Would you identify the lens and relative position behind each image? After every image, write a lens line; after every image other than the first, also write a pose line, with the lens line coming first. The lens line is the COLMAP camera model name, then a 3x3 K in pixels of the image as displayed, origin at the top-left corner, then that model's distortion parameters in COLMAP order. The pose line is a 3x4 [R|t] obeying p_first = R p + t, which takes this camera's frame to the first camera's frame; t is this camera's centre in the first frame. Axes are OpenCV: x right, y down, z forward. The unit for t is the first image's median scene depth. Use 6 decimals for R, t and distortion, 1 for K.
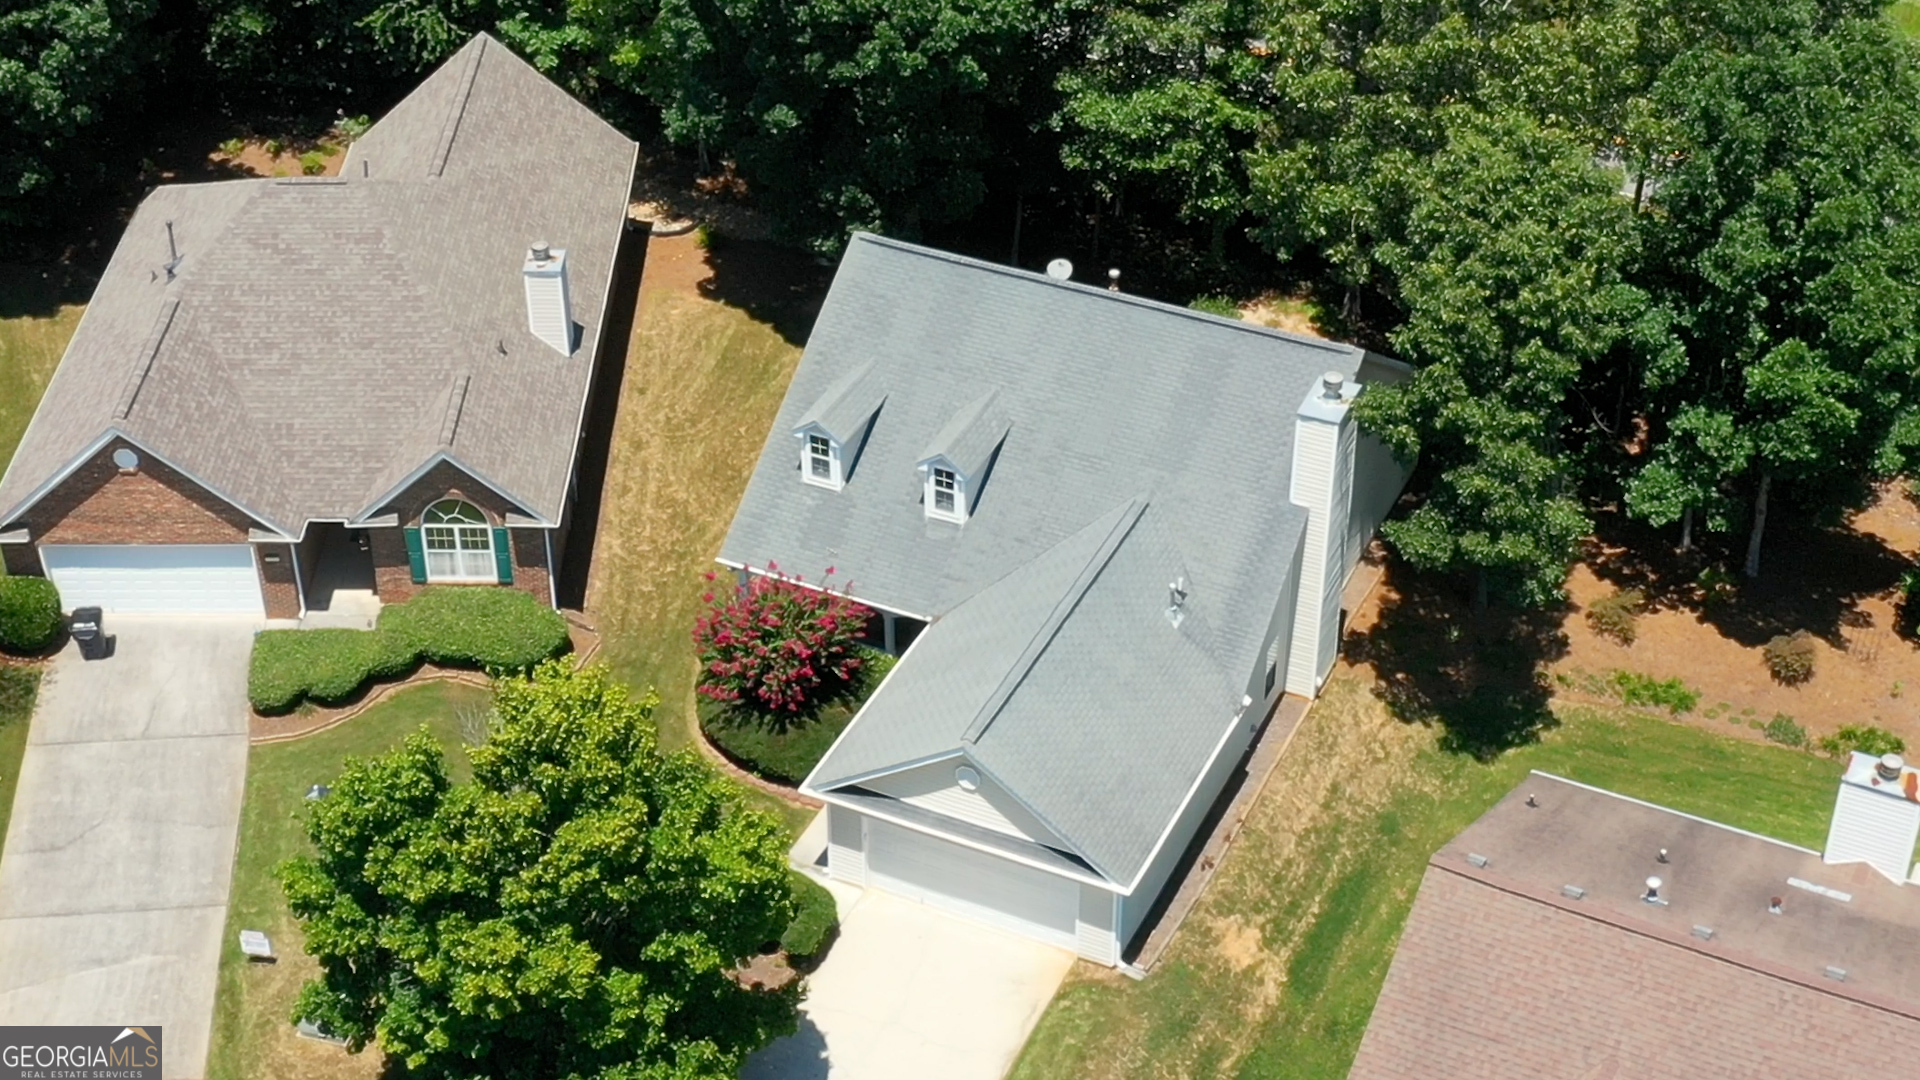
lens RADIAL K [[2808.9, 0, 959.2], [0, 2808.9, 538.2], [0, 0, 1]] dist [-0.045757, 0.000000]
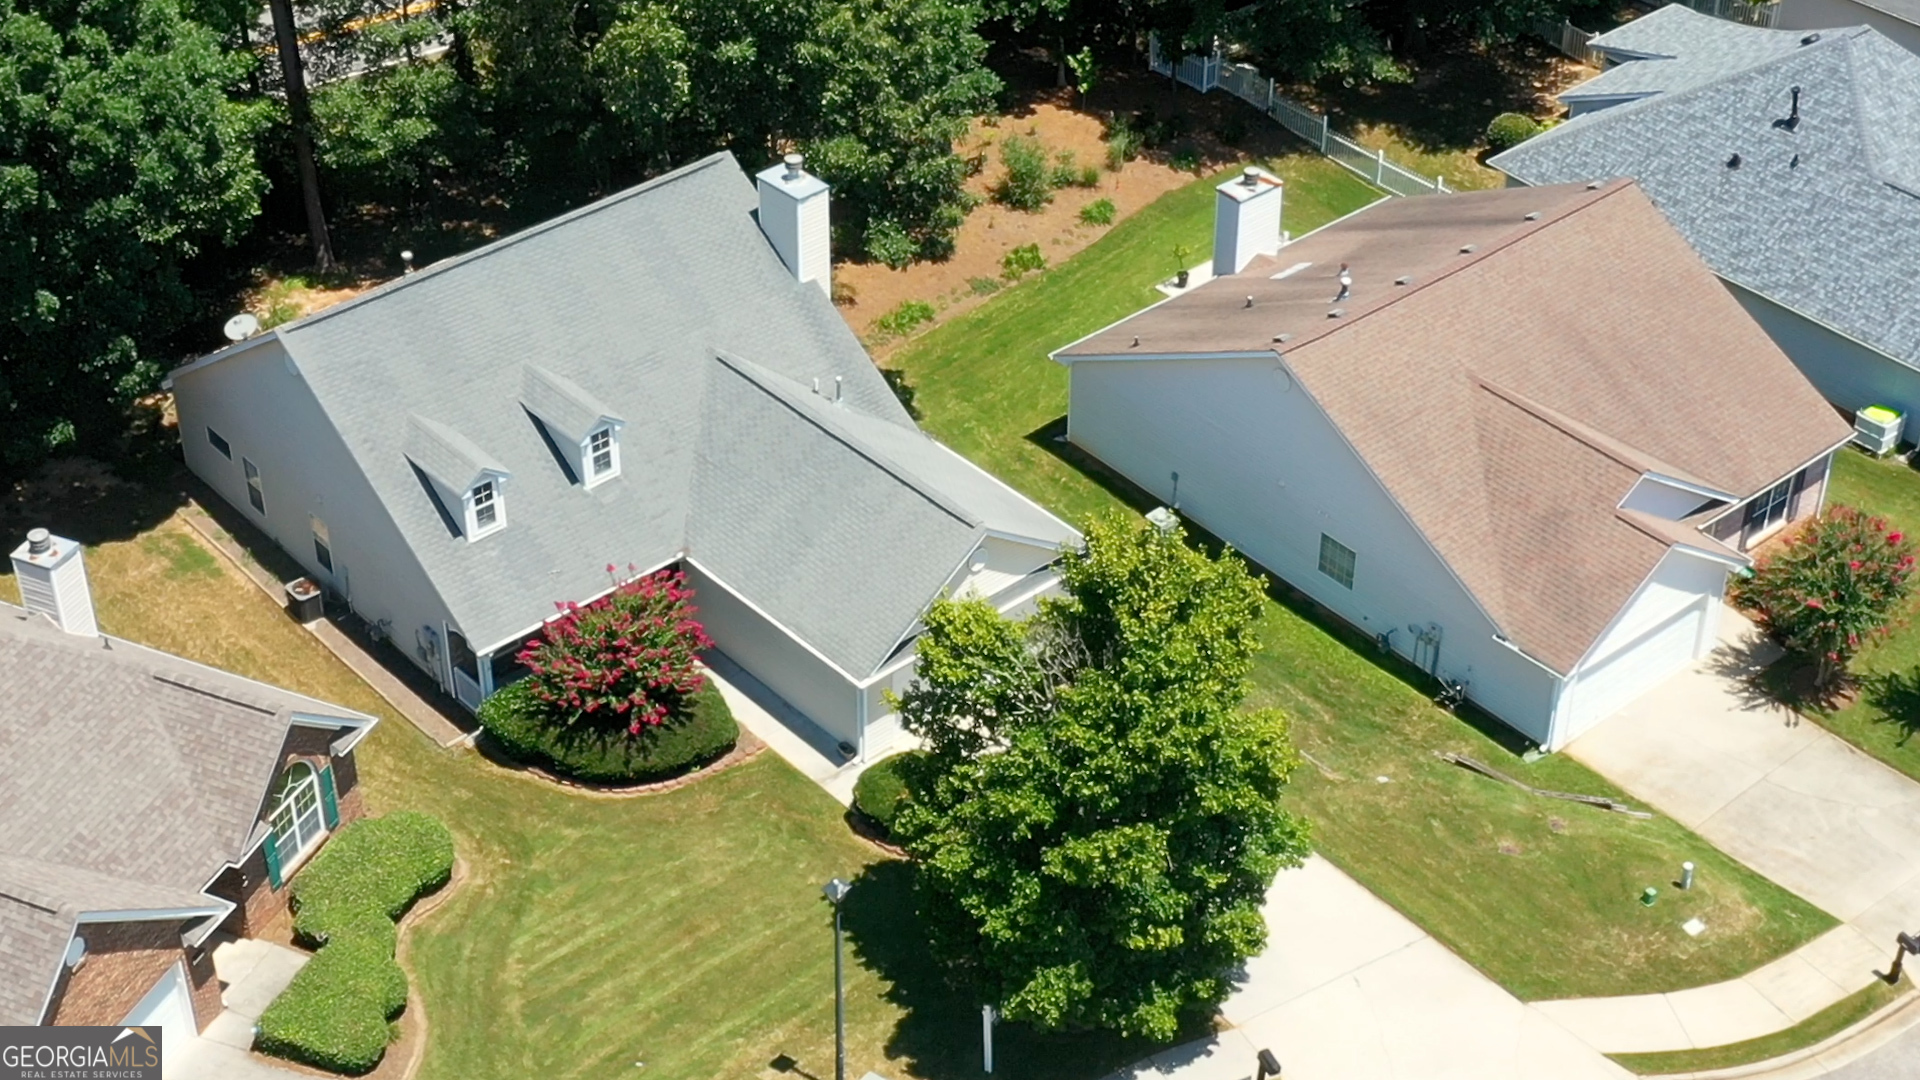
lens RADIAL K [[2808.9, 0, 962.9], [0, 2808.9, 540.9], [0, 0, 1]] dist [-0.045757, 0.000000]
pose [[0.396892, -0.537705, 0.743875, -0.720398], [0.535681, 0.793797, 0.287979, -0.212301], [-0.745333, 0.284183, 0.603090, 0.304468]]
